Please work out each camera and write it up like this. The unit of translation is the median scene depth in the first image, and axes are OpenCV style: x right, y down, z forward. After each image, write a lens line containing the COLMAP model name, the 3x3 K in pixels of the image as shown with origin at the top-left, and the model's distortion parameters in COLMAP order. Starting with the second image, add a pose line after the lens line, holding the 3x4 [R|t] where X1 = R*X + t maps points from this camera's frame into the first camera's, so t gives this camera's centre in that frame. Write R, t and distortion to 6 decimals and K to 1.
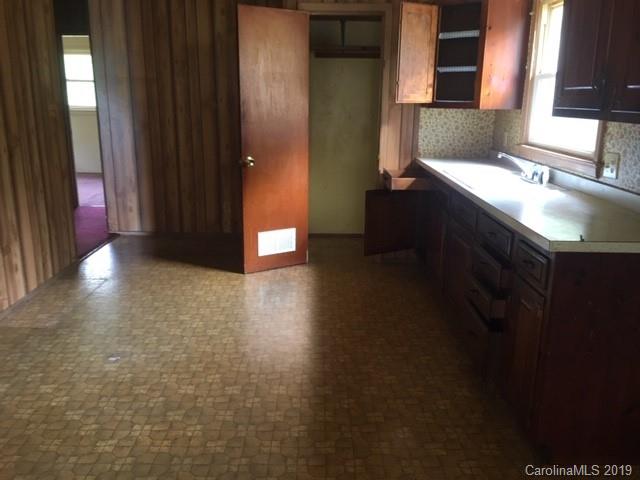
lens RADIAL K [[557.2, 0, 320.0], [0, 557.2, 240.0], [0, 0, 1]] dist [0.086650, -0.122103]
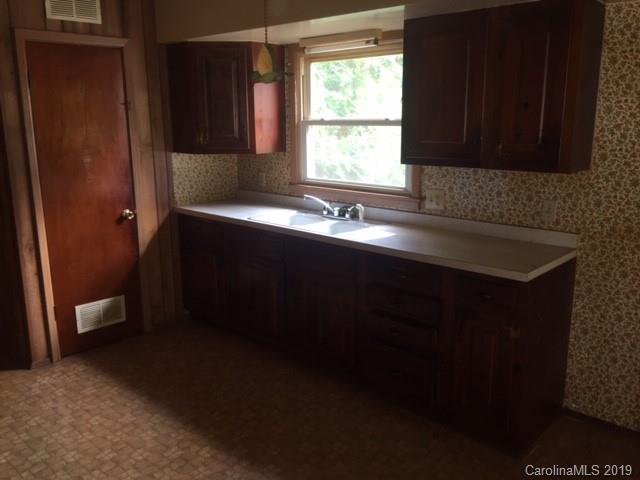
lens RADIAL K [[557.2, 0, 320.0], [0, 557.2, 240.0], [0, 0, 1]] dist [0.086650, -0.122103]
pose [[0.678300, -0.178881, 0.712679, -0.380829], [0.198567, 0.978452, 0.056601, -0.115730], [-0.707446, 0.103122, 0.699204, 0.234724]]
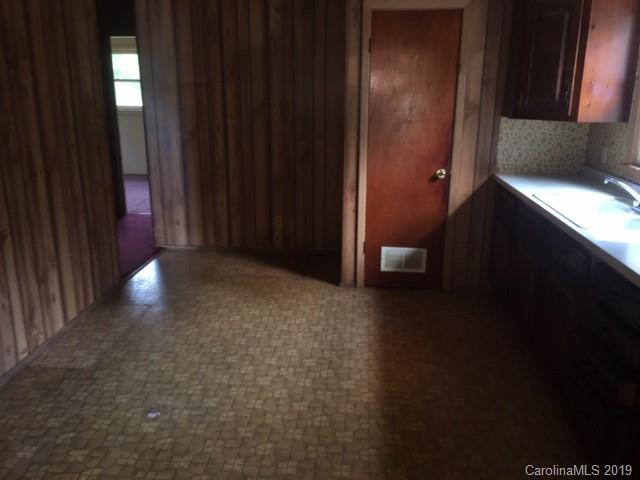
lens RADIAL K [[557.2, 0, 320.0], [0, 557.2, 240.0], [0, 0, 1]] dist [0.086650, -0.122103]
pose [[0.996499, 0.015838, -0.082089, -0.029986], [-0.014355, 0.999724, 0.018623, -0.065251], [0.082361, -0.017379, 0.996451, 0.116702]]
